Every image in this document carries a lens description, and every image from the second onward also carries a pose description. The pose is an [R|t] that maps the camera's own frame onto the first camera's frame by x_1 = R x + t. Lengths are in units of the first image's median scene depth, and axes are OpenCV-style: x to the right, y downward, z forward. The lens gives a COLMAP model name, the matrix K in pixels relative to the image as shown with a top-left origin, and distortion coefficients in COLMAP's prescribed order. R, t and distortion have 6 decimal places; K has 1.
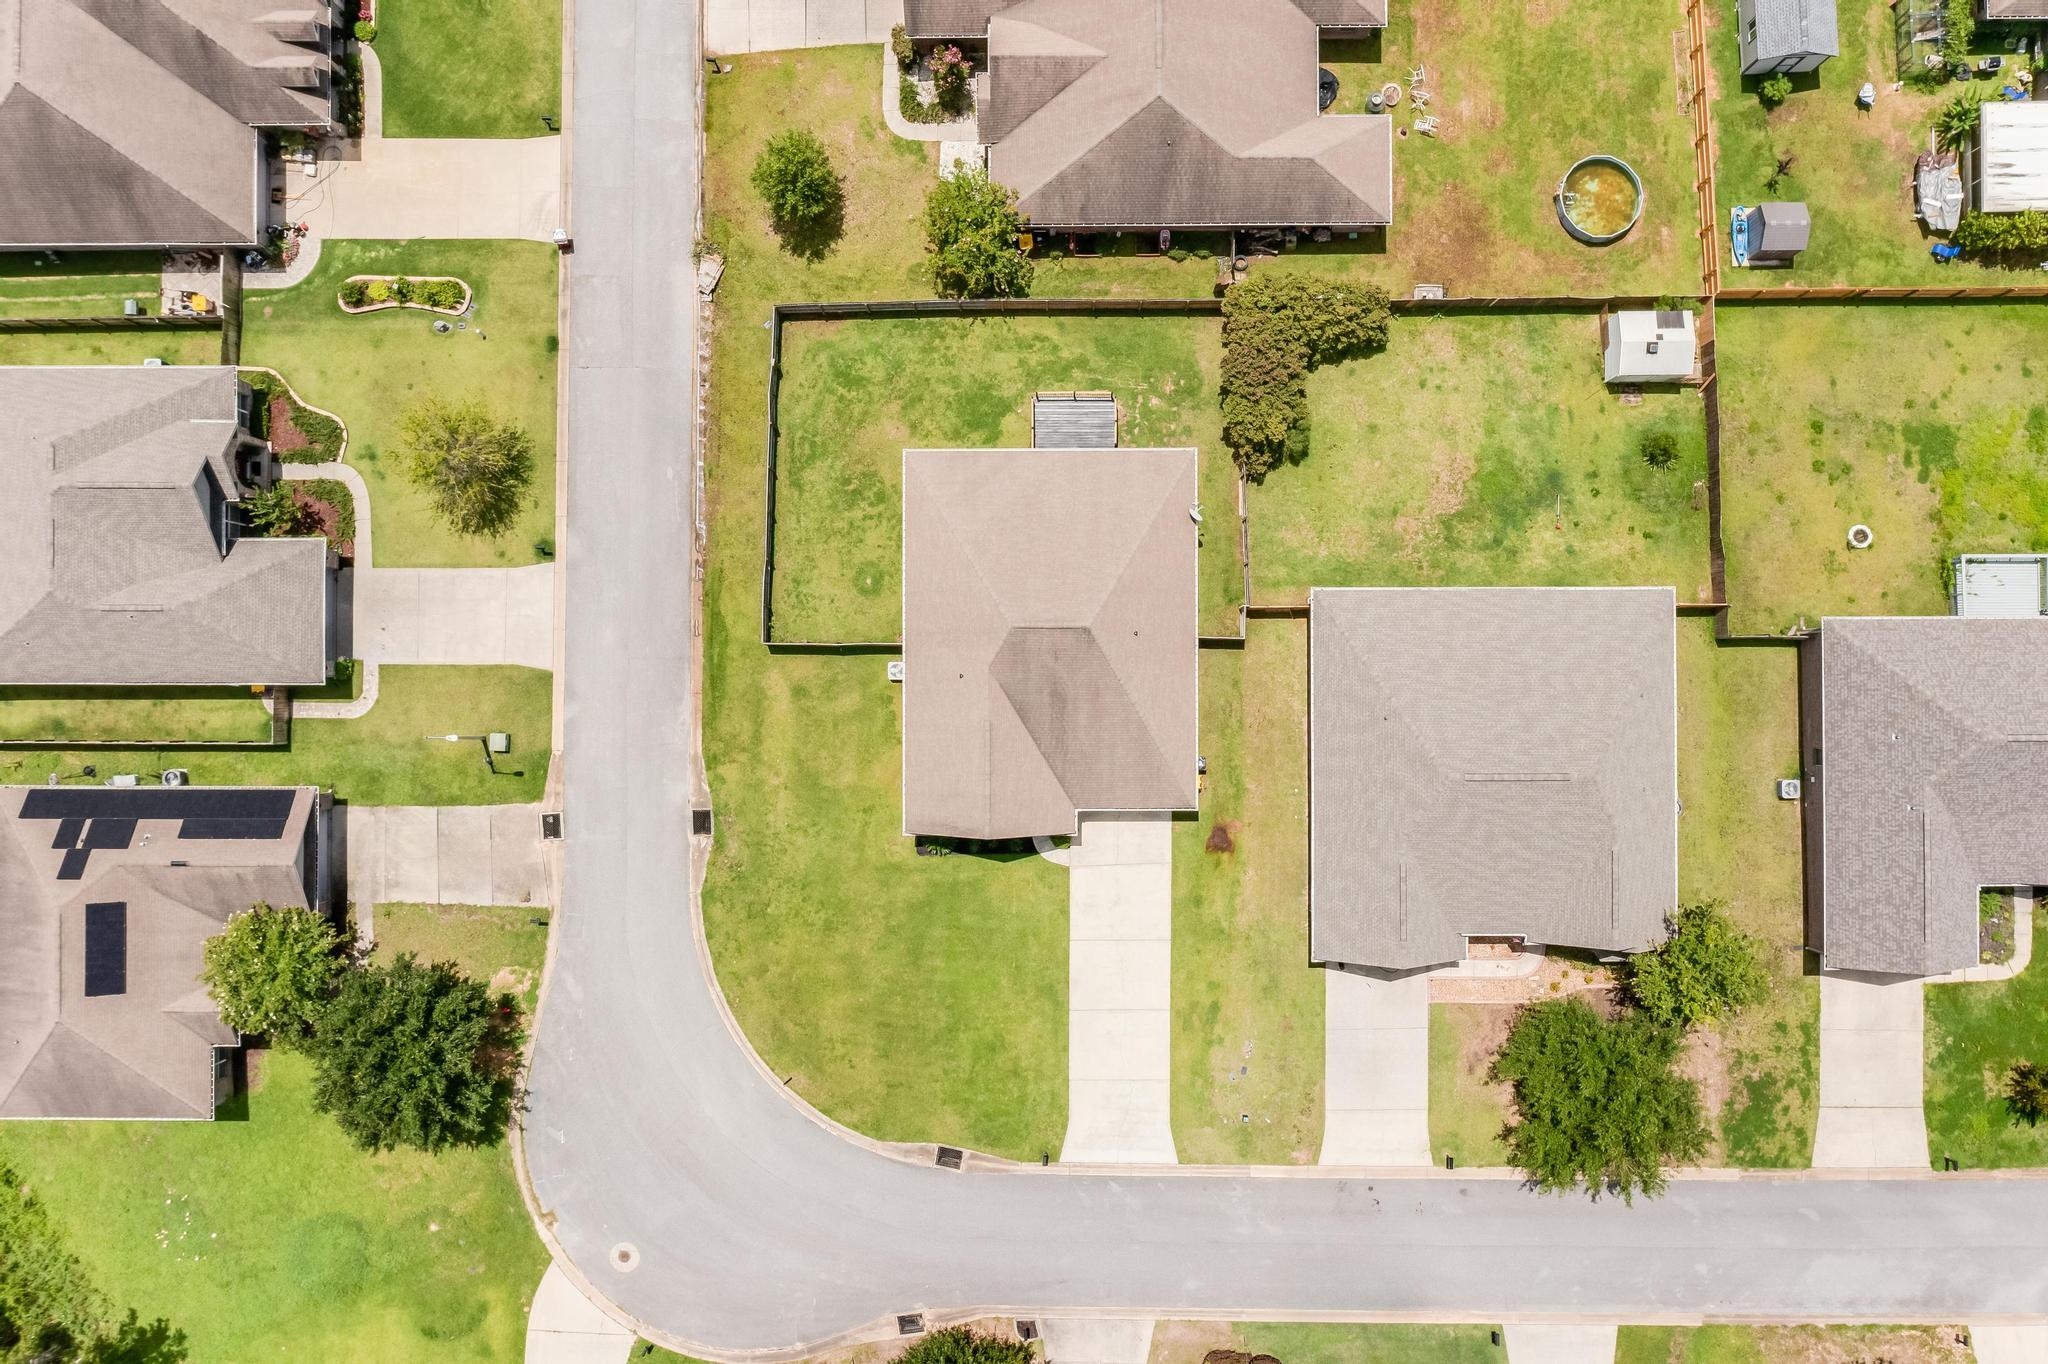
lens RADIAL K [[1614.1, 0, 1024.0], [0, 1614.1, 682.0], [0, 0, 1]] dist [0.000824, 0.006660]
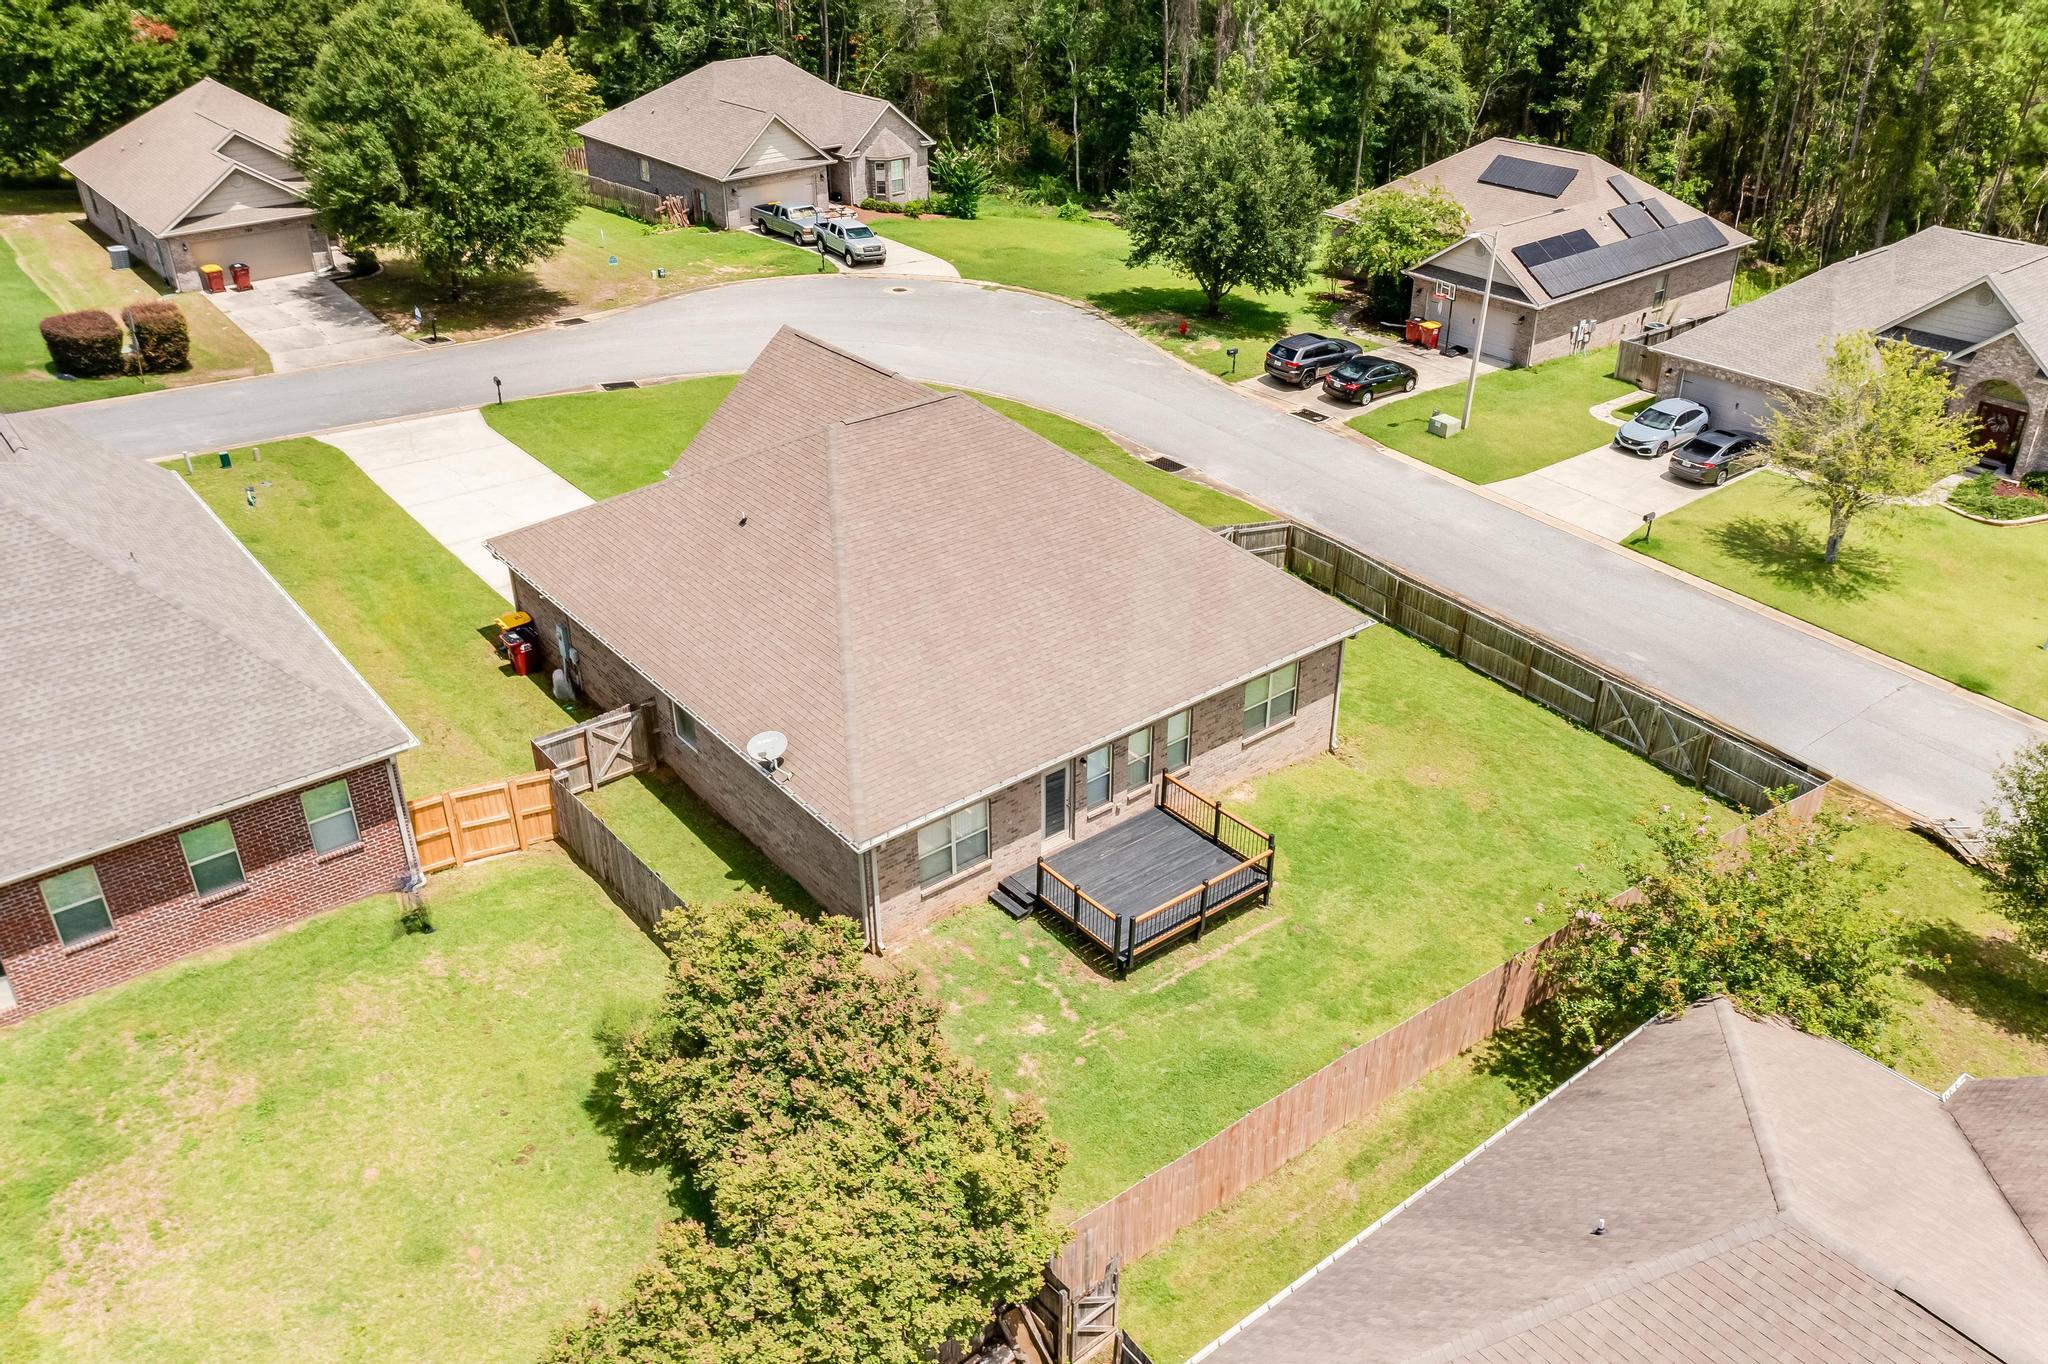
lens RADIAL K [[1614.1, 0, 1024.0], [0, 1614.1, 682.0], [0, 0, 1]] dist [0.000824, 0.006660]
pose [[-0.782262, 0.322287, -0.533102, 0.254454], [-0.622426, -0.369281, 0.690085, -0.398340], [0.025541, 0.871644, 0.489474, 0.753168]]
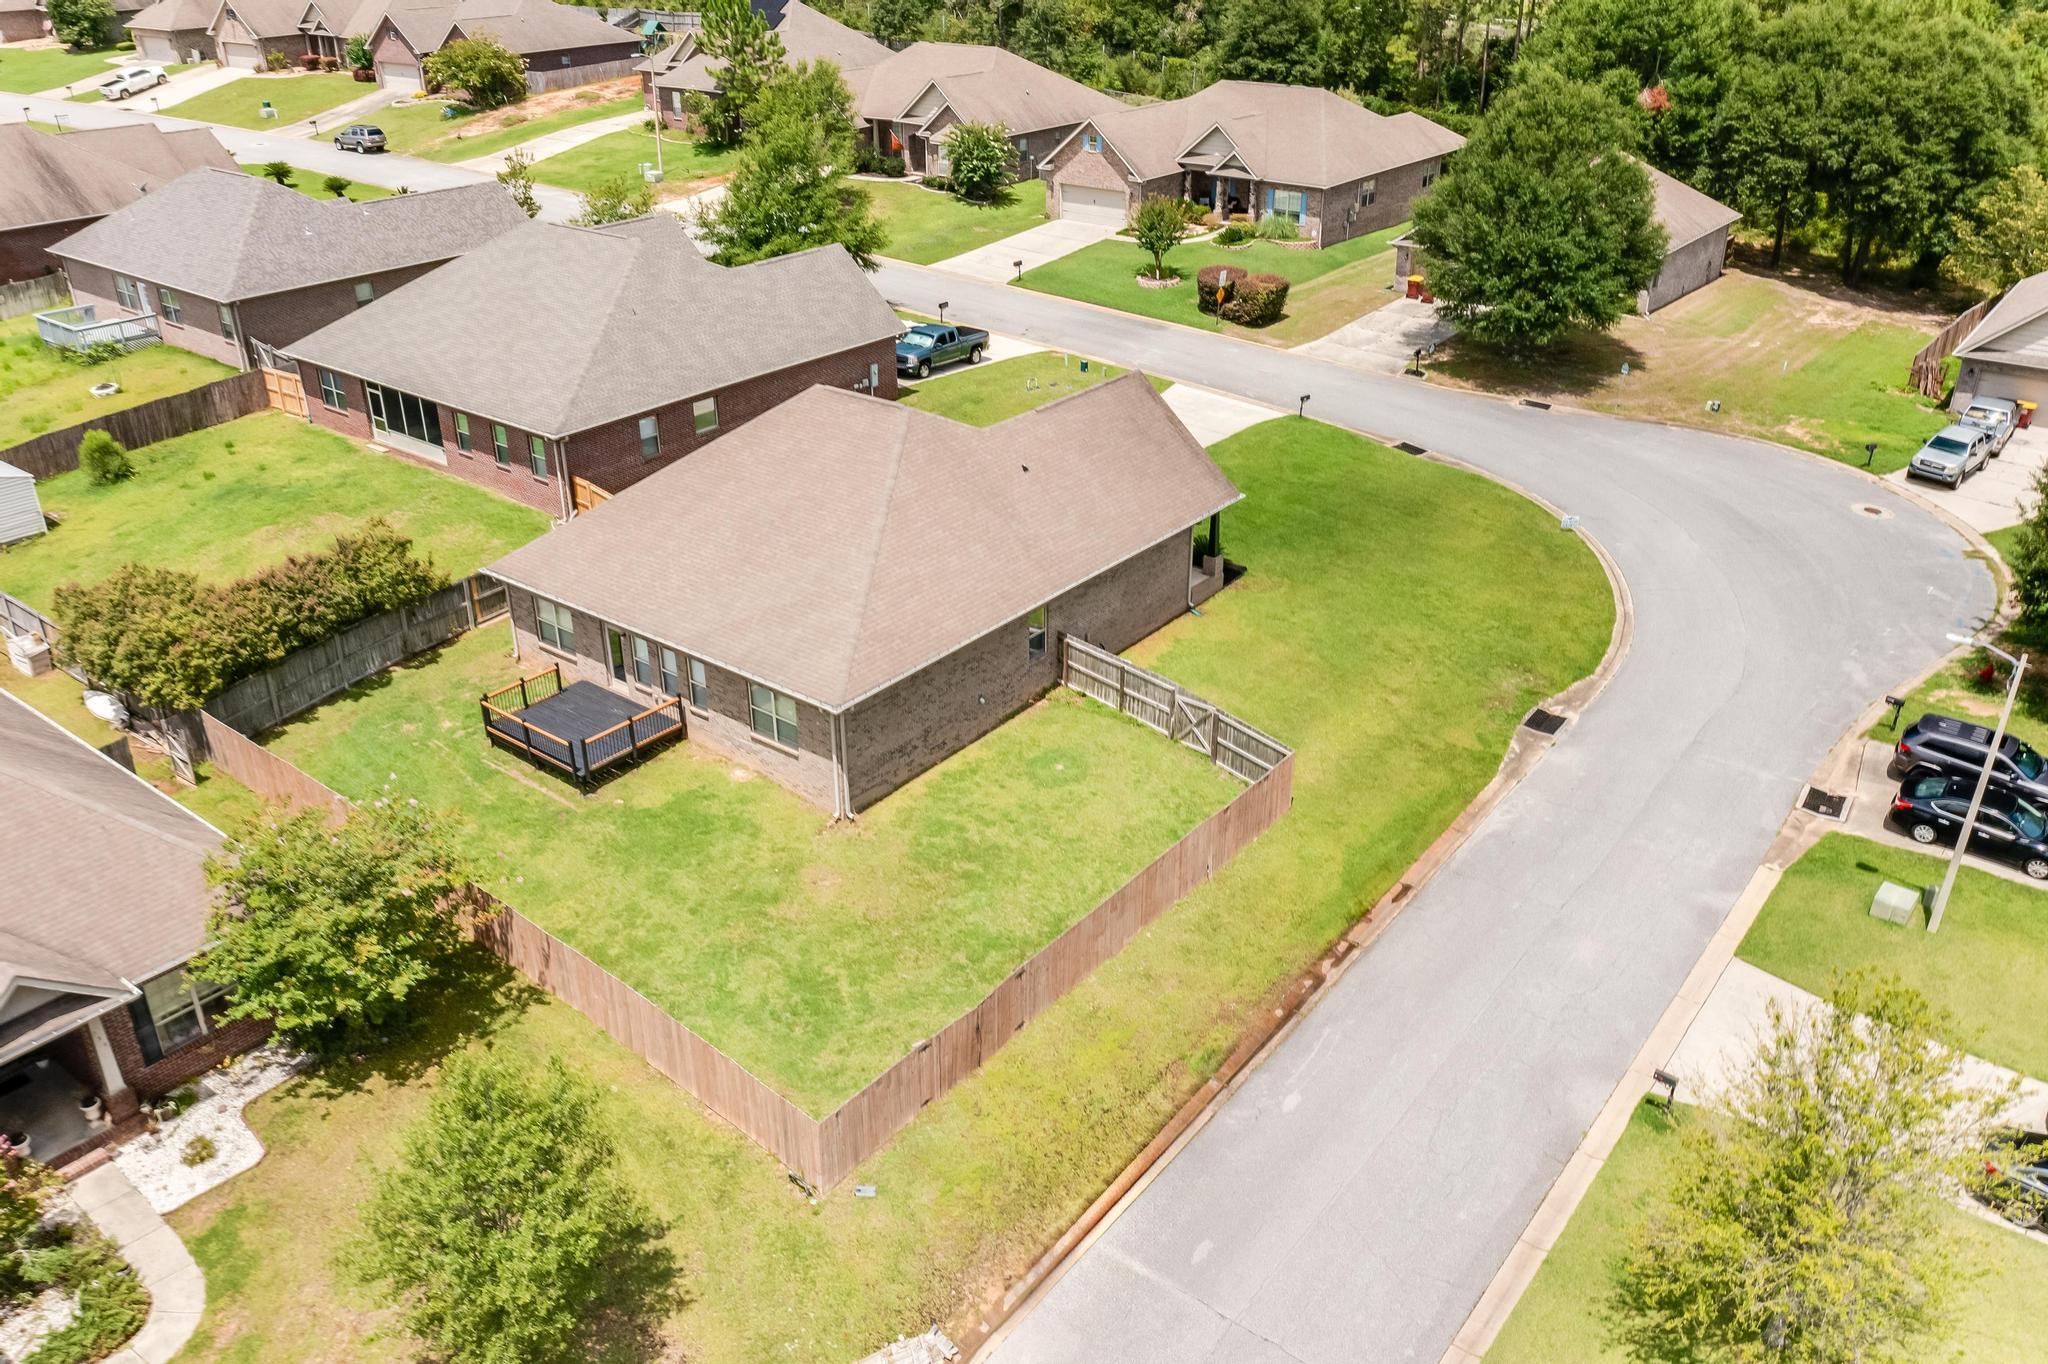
lens RADIAL K [[1614.1, 0, 1024.0], [0, 1614.1, 682.0], [0, 0, 1]] dist [0.000824, 0.006660]
pose [[-0.785708, -0.266467, 0.558263, -0.378138], [0.618582, -0.344765, 0.706041, -0.436932], [0.004333, 0.900074, 0.435716, 0.750088]]
